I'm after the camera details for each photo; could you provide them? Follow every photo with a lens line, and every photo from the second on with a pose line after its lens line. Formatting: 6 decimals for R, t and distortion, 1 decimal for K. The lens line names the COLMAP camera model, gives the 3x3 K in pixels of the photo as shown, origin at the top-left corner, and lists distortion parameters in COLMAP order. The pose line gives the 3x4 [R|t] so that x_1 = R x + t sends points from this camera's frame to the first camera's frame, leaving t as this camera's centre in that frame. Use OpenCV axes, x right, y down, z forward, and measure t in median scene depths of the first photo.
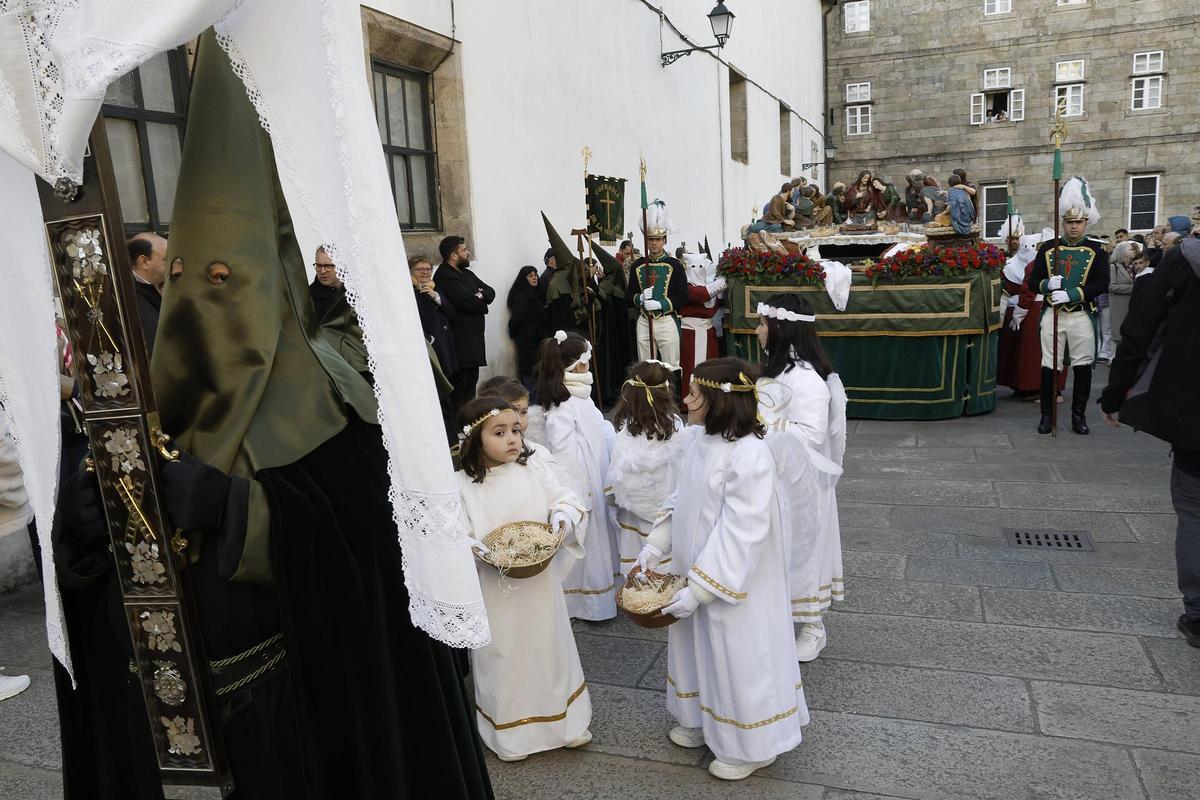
lens RADIAL K [[908.9, 0, 600.0], [0, 908.9, 400.0], [0, 0, 1]] dist [-0.081155, 0.089689]
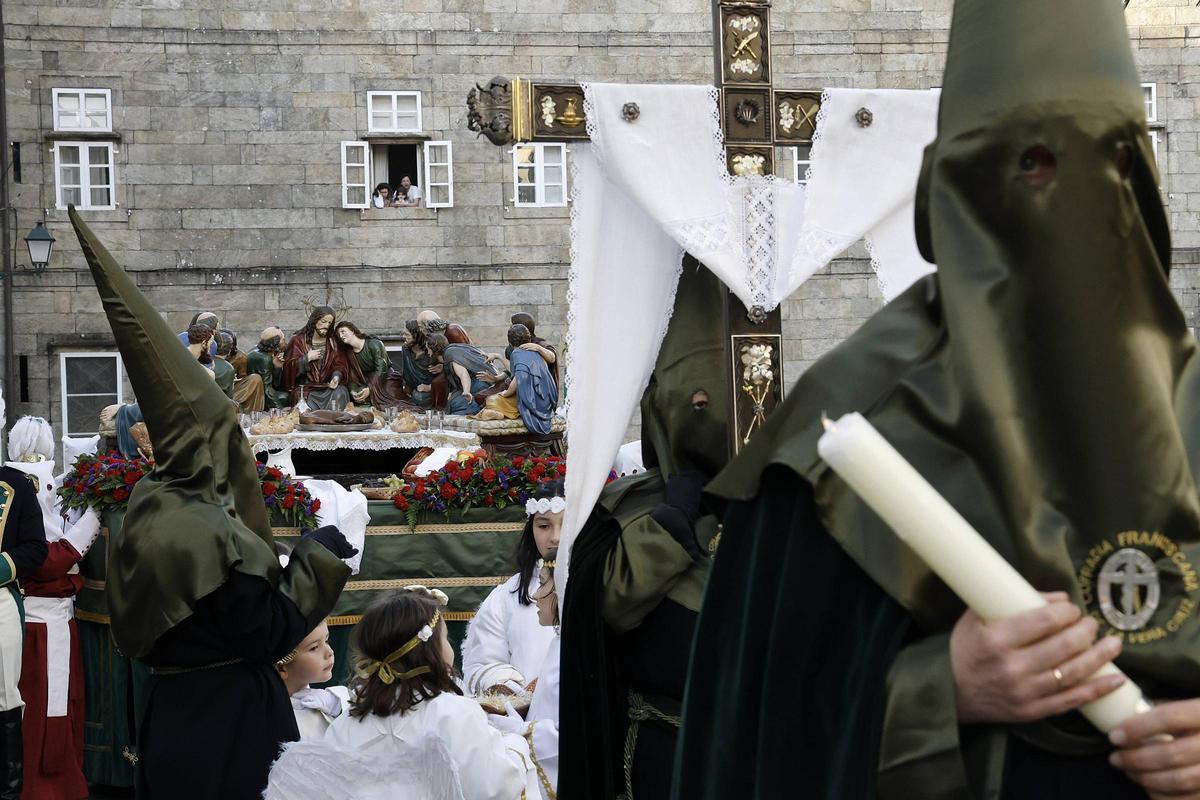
lens RADIAL K [[2422.9, 0, 600.0], [0, 2422.9, 400.0], [0, 0, 1]] dist [0.329141, 0.167945]
pose [[0.865613, 0.038525, 0.499229, -0.250537], [0.063549, 0.980520, -0.185854, 0.057966], [-0.496665, 0.192604, 0.846303, -0.215433]]
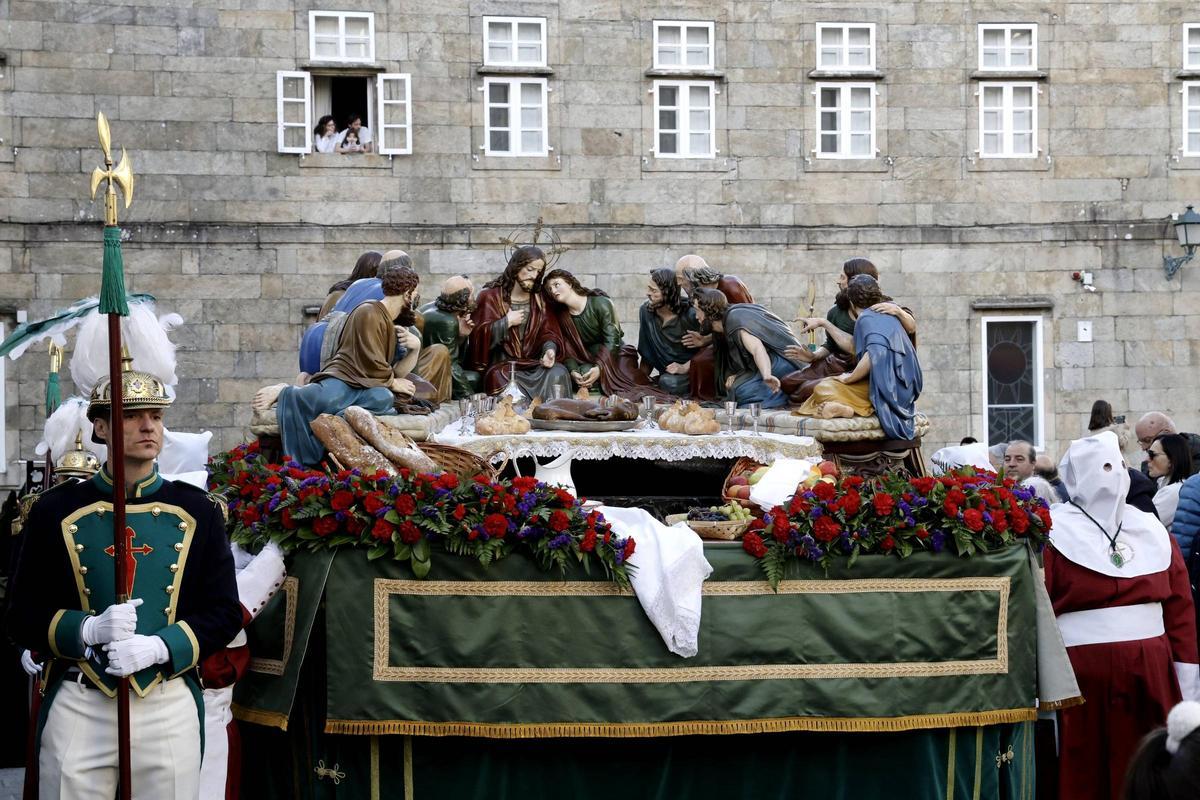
lens RADIAL K [[2676.0, 0, 600.0], [0, 2676.0, 400.0], [0, 0, 1]] dist [0.395651, 0.249514]
pose [[0.837115, 0.049313, 0.544799, -0.241184], [0.058761, 0.982059, -0.179182, -0.013912], [-0.543861, 0.182009, 0.819199, 0.162437]]
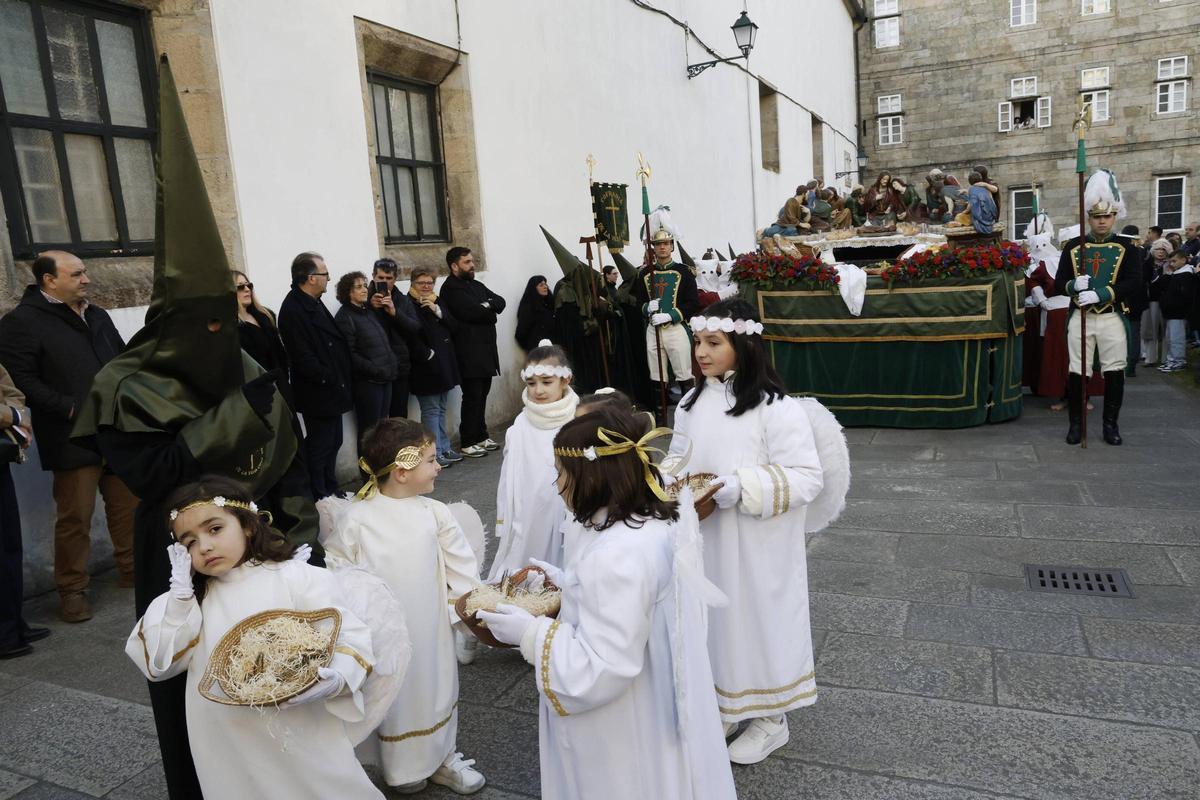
lens RADIAL K [[829.6, 0, 600.0], [0, 829.6, 400.0], [0, 0, 1]] dist [-0.094645, 0.063895]
pose [[0.997501, -0.010010, -0.069940, 0.045501], [0.010309, 0.999939, 0.003915, -0.012505], [0.069896, -0.004627, 0.997544, 0.089261]]
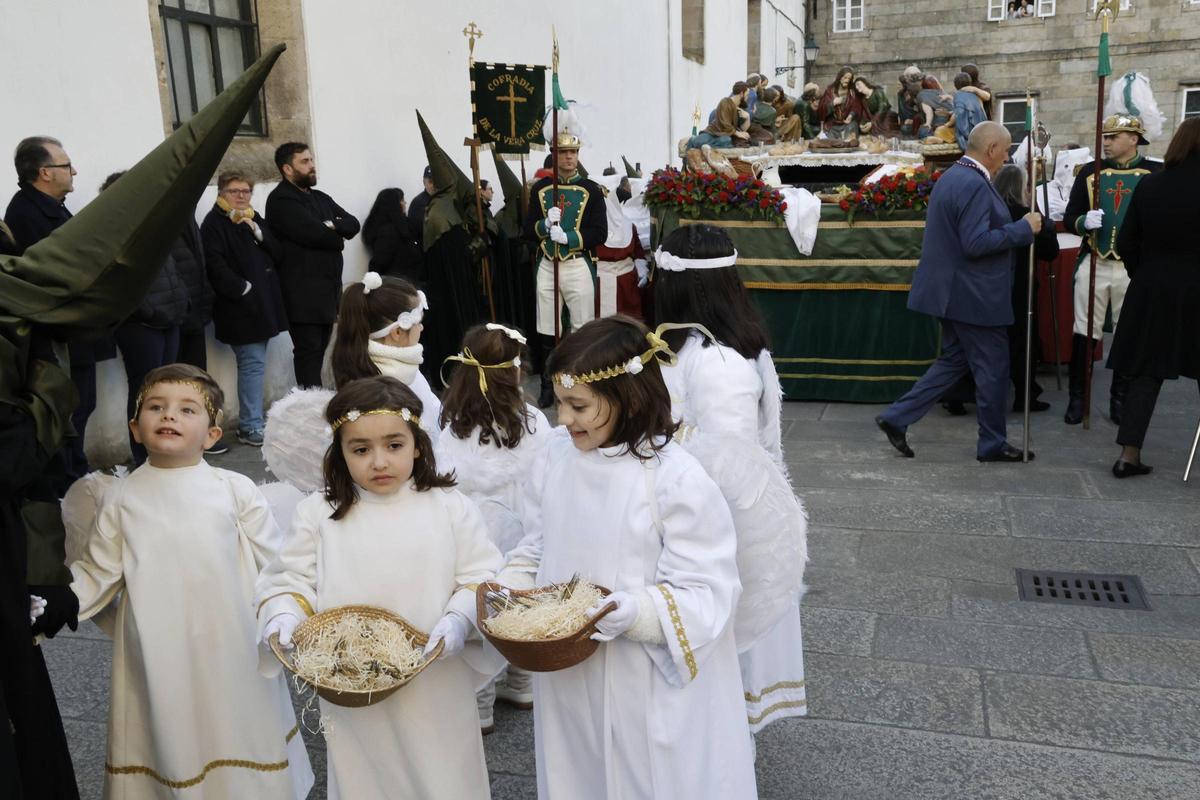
lens RADIAL K [[1107.6, 0, 600.0], [0, 1107.6, 400.0], [0, 0, 1]] dist [-0.026962, 0.130367]
pose [[0.998018, 0.007546, 0.062478, 0.033969], [-0.009848, 0.999281, 0.036618, -0.008963], [-0.062157, -0.037160, 0.997374, 0.079080]]
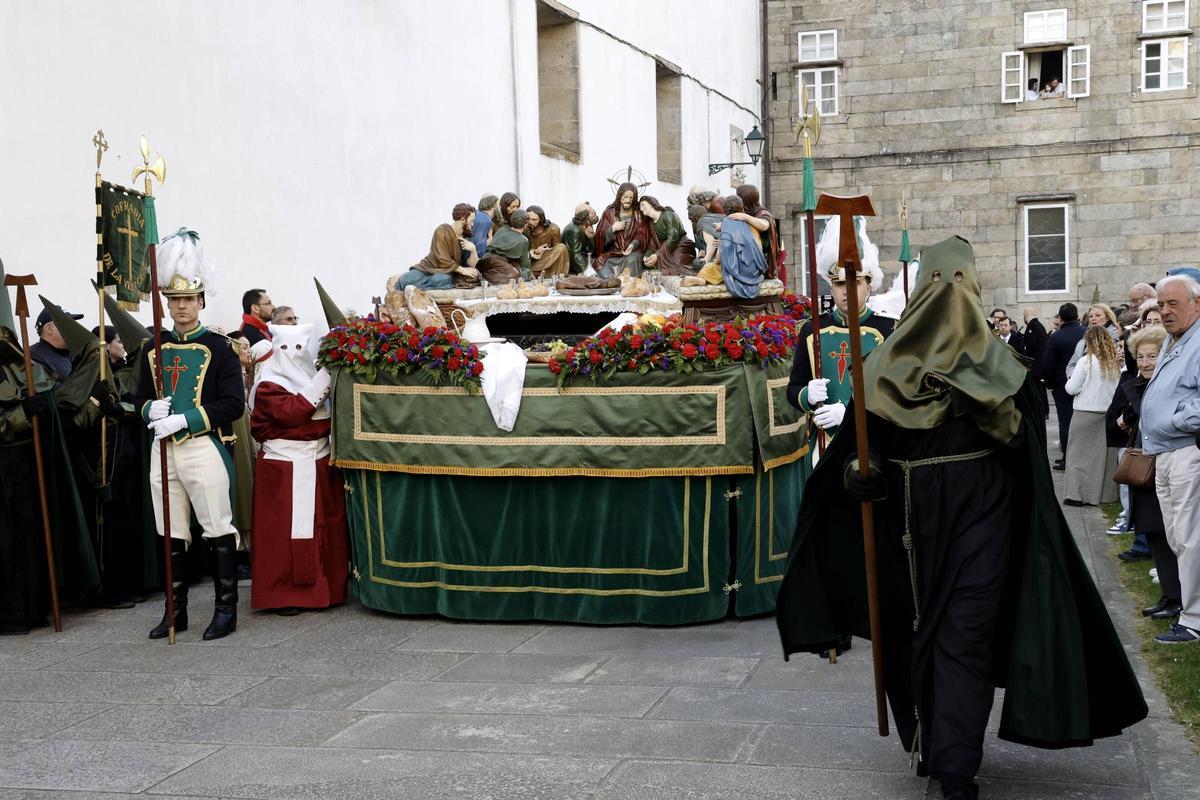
lens RADIAL K [[1551.9, 0, 600.0], [0, 1551.9, 400.0], [0, 0, 1]] dist [0.045358, 0.371853]
pose [[0.995904, 0.014666, 0.089222, 0.194555], [-0.005812, 0.995101, -0.098696, -0.018329], [-0.090232, 0.097773, 0.991110, 0.024415]]
